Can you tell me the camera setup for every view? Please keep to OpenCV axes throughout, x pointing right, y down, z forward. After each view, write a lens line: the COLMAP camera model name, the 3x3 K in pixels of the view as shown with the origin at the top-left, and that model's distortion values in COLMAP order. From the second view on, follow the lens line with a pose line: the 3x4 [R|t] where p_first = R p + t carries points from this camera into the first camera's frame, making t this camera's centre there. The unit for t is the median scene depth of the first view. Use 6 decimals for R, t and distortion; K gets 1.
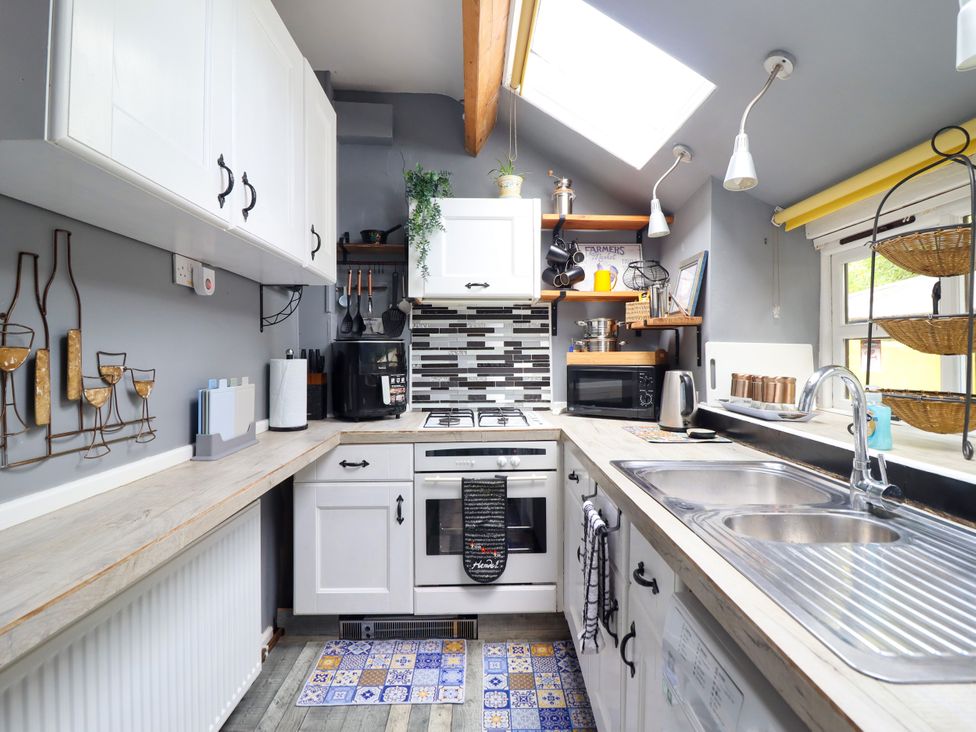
lens RADIAL K [[501.7, 0, 490.3], [0, 501.7, 351.4], [0, 0, 1]] dist [0.000727, -0.014853]
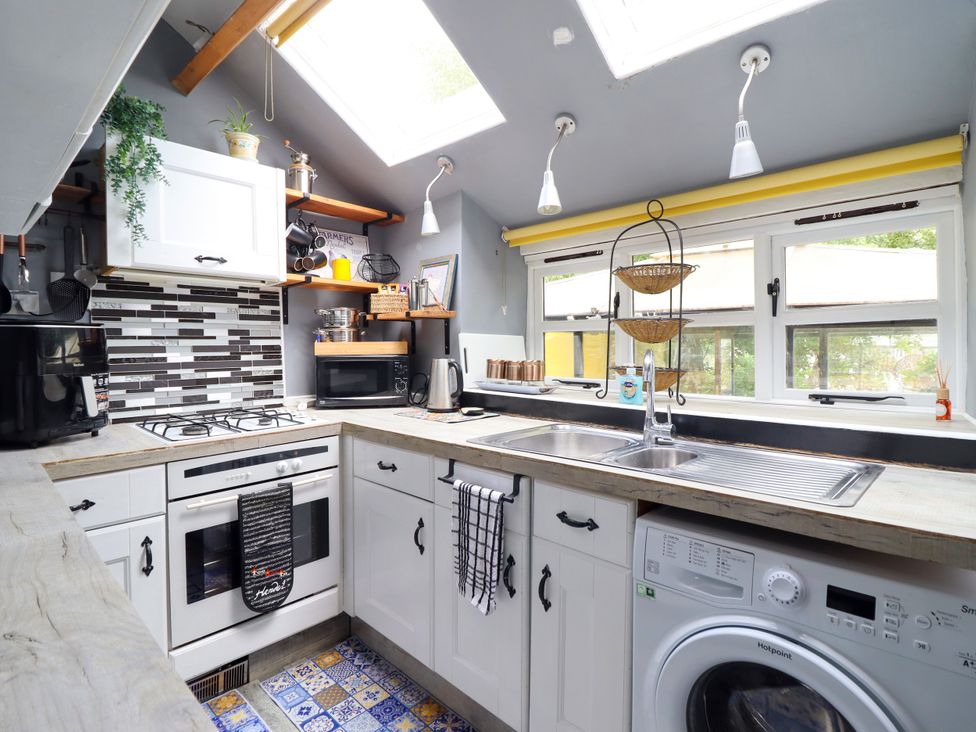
lens RADIAL K [[501.7, 0, 490.3], [0, 501.7, 351.4], [0, 0, 1]] dist [0.000727, -0.014853]
pose [[0.702969, -0.012208, 0.711116, -0.286981], [0.000047, 0.999853, 0.017118, 0.002653], [-0.711221, -0.012000, 0.702867, 0.111050]]
